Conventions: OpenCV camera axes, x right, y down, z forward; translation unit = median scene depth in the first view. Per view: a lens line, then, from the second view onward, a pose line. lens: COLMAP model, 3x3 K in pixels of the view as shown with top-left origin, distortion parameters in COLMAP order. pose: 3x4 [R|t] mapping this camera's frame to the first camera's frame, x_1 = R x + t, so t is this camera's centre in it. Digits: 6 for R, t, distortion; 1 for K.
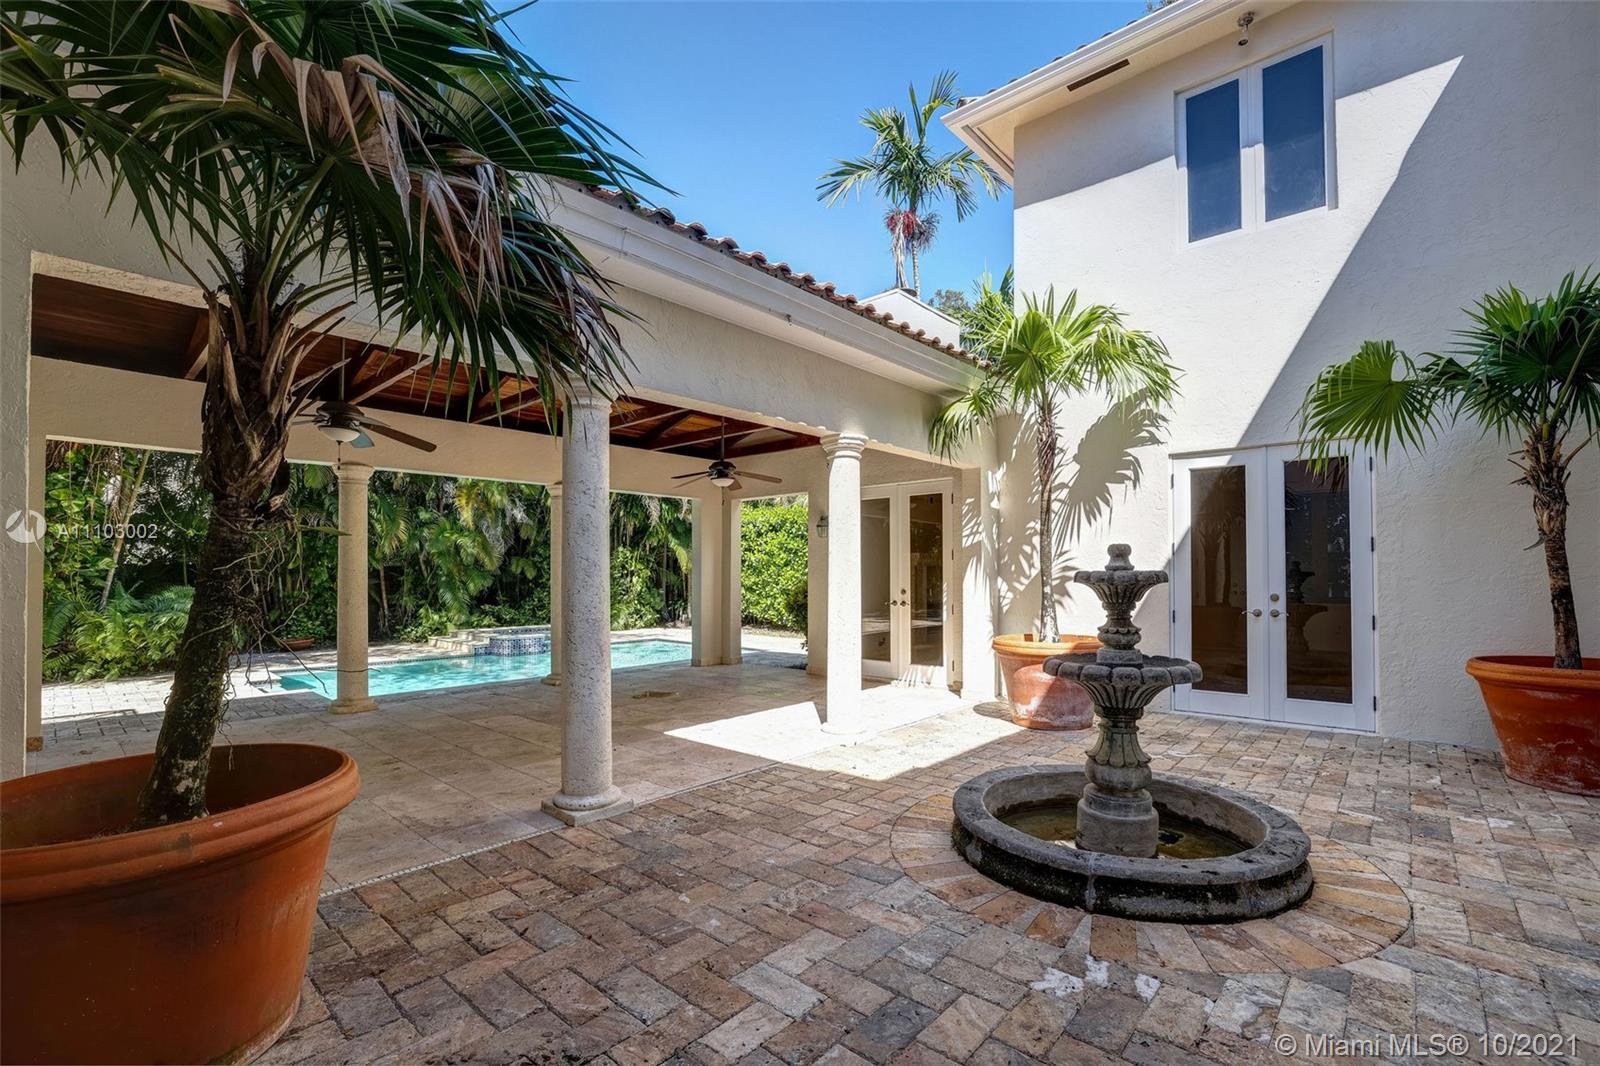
lens RADIAL K [[694.3, 0, 825.9], [0, 694.3, 556.7], [0, 0, 1]] dist [-0.020473, 0.002108]
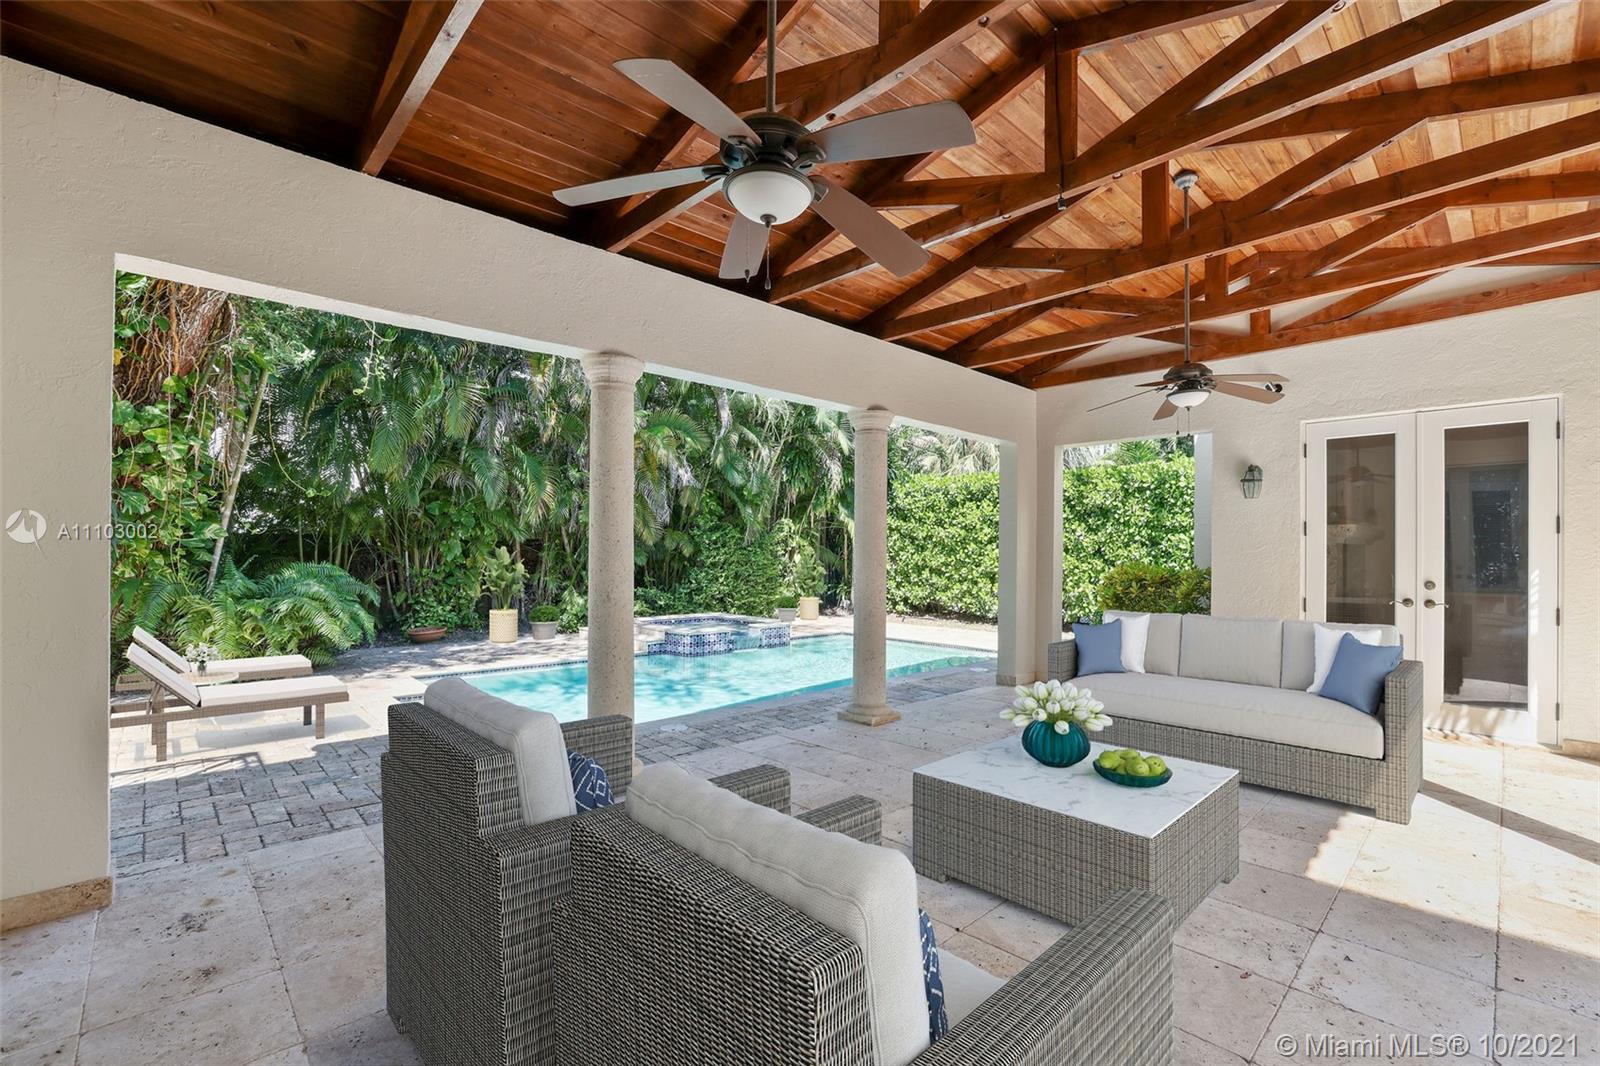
lens RADIAL K [[694.3, 0, 795.3], [0, 694.3, 542.5], [0, 0, 1]] dist [-0.020473, 0.002108]
pose [[0.994735, 0.008592, -0.102122, -0.322627], [-0.007473, 0.999908, 0.011338, 0.008573], [0.102210, -0.010516, 0.994707, 0.295674]]
